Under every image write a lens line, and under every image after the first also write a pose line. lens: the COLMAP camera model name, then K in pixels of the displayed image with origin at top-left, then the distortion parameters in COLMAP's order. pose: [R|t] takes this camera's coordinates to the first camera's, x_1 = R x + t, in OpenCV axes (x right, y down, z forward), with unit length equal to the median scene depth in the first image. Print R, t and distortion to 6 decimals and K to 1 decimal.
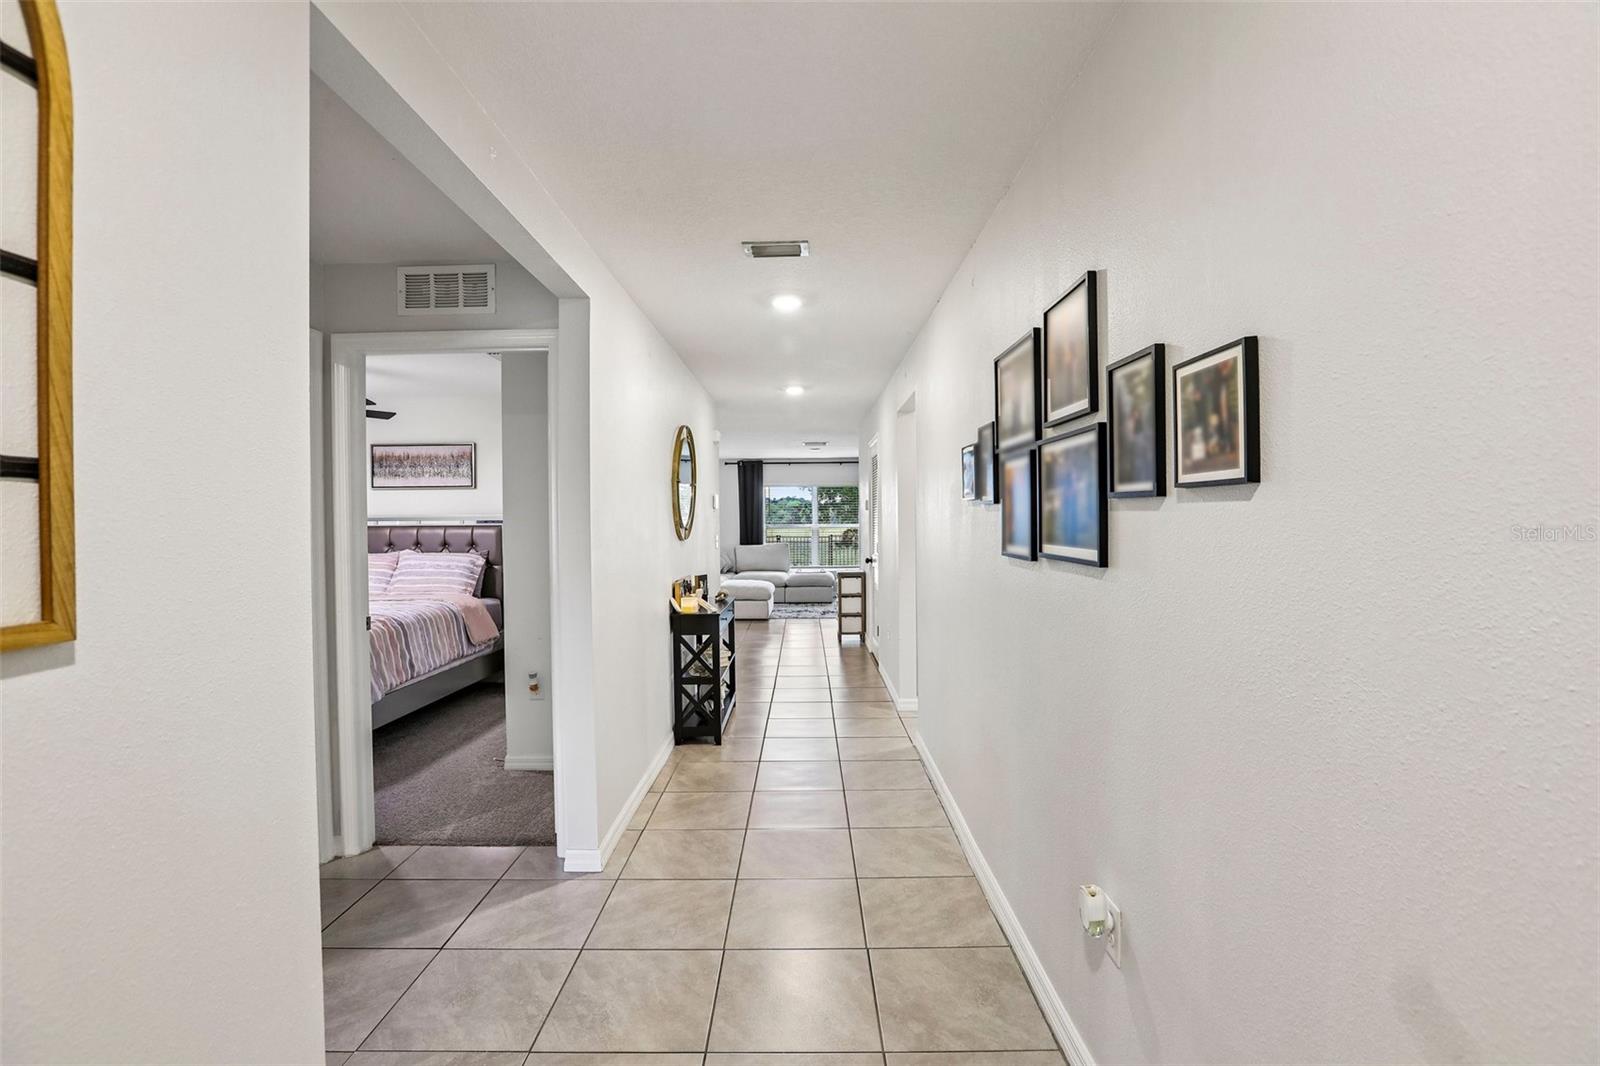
lens RADIAL K [[727.9, 0, 801.1], [0, 727.9, 529.7], [0, 0, 1]] dist [-0.052287, 0.018984]
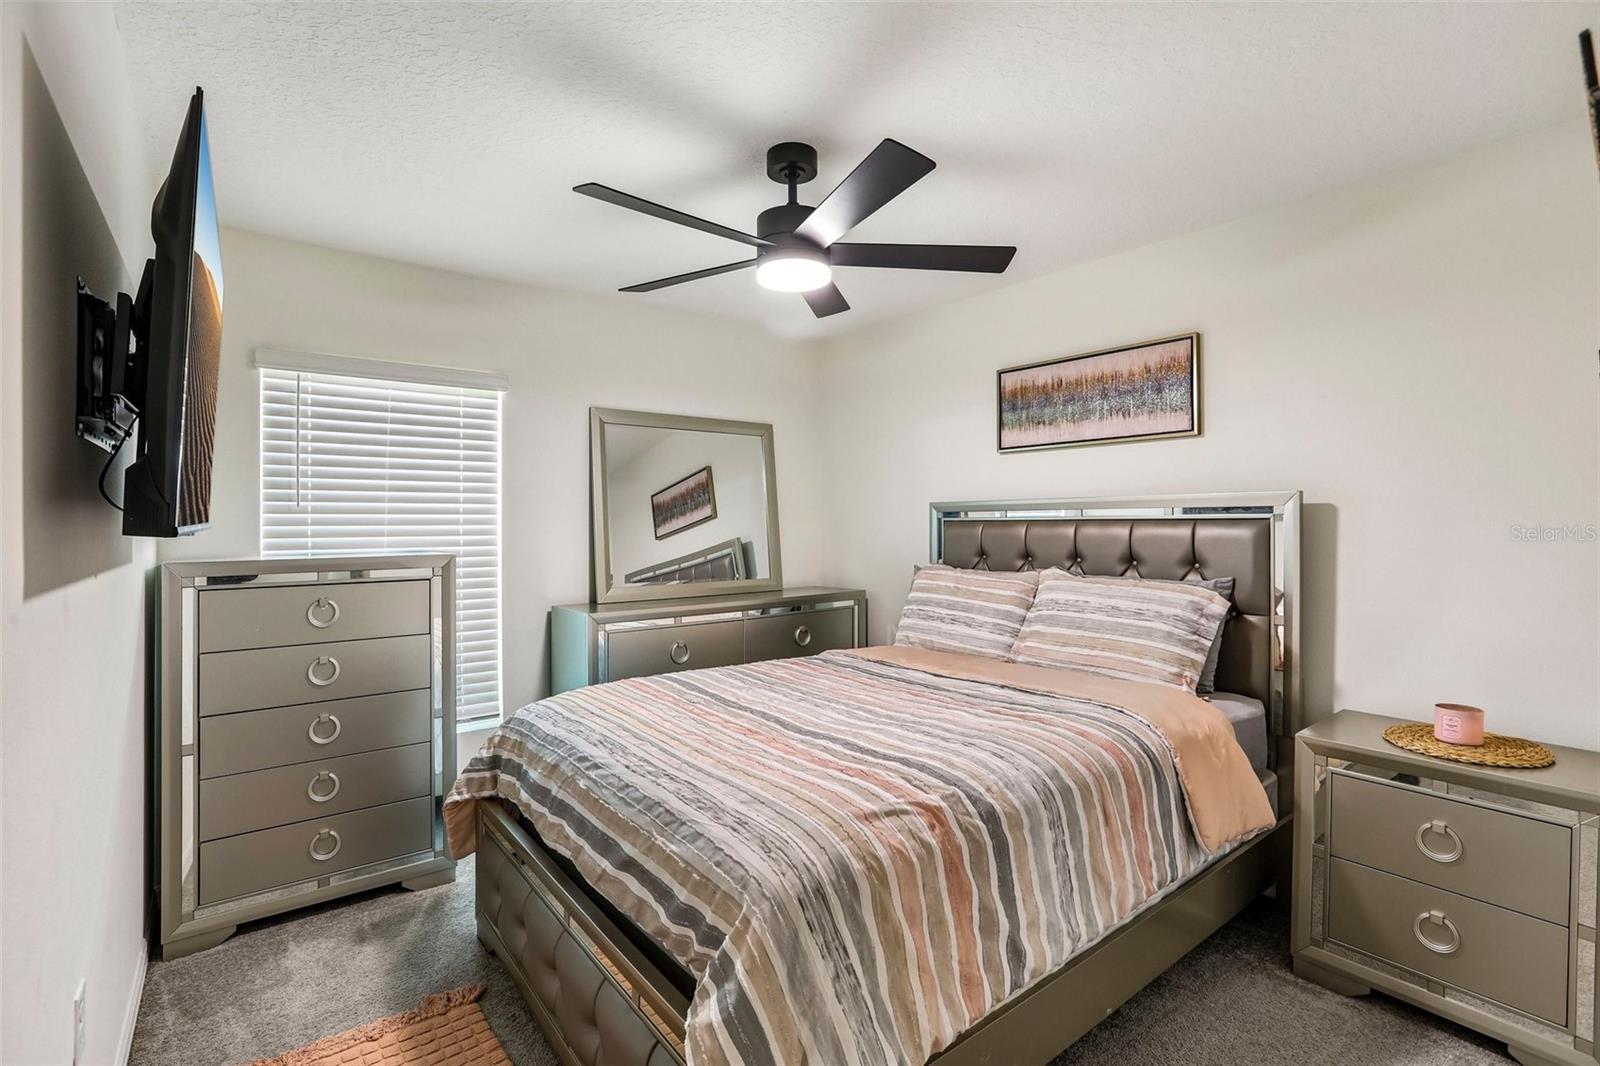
lens RADIAL K [[727.9, 0, 801.1], [0, 727.9, 529.7], [0, 0, 1]] dist [-0.052287, 0.018984]
pose [[0.630274, 0.009115, -0.776319, -0.278537], [-0.010319, 0.999941, 0.003362, 0.002031], [0.776304, 0.005892, 0.630331, 0.561785]]
